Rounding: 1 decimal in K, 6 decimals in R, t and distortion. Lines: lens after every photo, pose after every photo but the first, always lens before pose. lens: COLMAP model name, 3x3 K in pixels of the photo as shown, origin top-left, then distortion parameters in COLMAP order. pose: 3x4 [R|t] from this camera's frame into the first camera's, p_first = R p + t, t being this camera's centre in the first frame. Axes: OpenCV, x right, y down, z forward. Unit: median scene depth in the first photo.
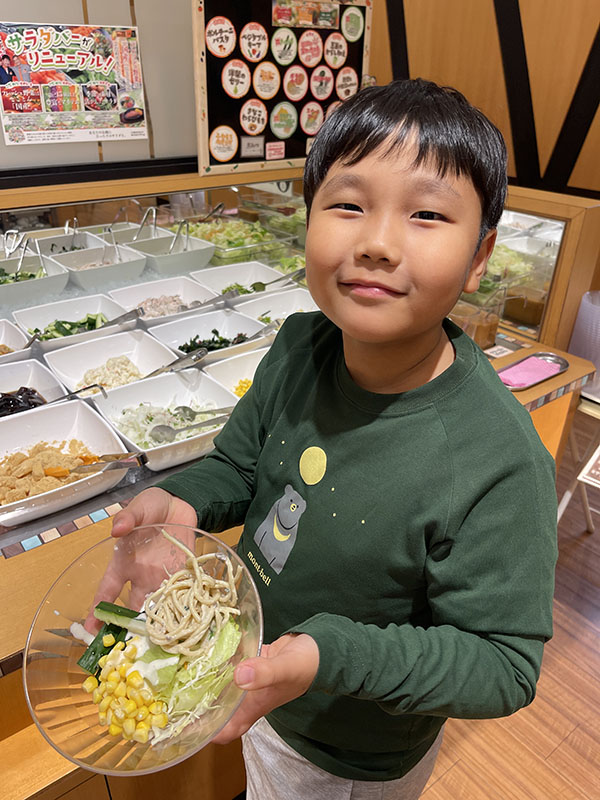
lens RADIAL K [[644.1, 0, 302.5], [0, 644.1, 396.7], [0, 0, 1]] dist [0.052765, -0.031910]
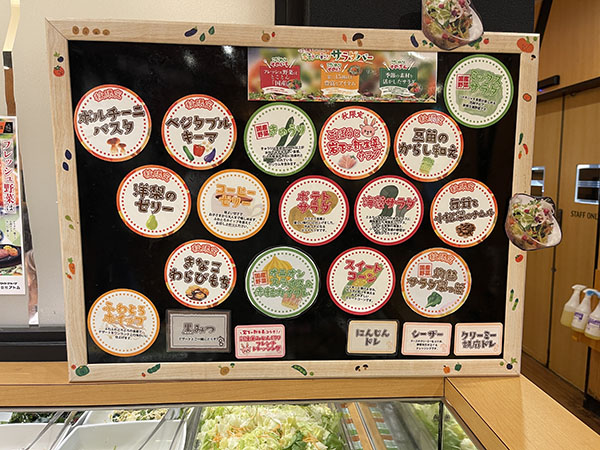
lens RADIAL K [[483.1, 0, 300.0], [0, 483.1, 229.1], [0, 0, 1]] dist [0.052765, -0.031910]
pose [[0.821210, 0.060505, -0.567410, 0.176440], [-0.256834, 0.927140, -0.272850, -0.383610], [0.509560, 0.369797, 0.776916, 0.754667]]
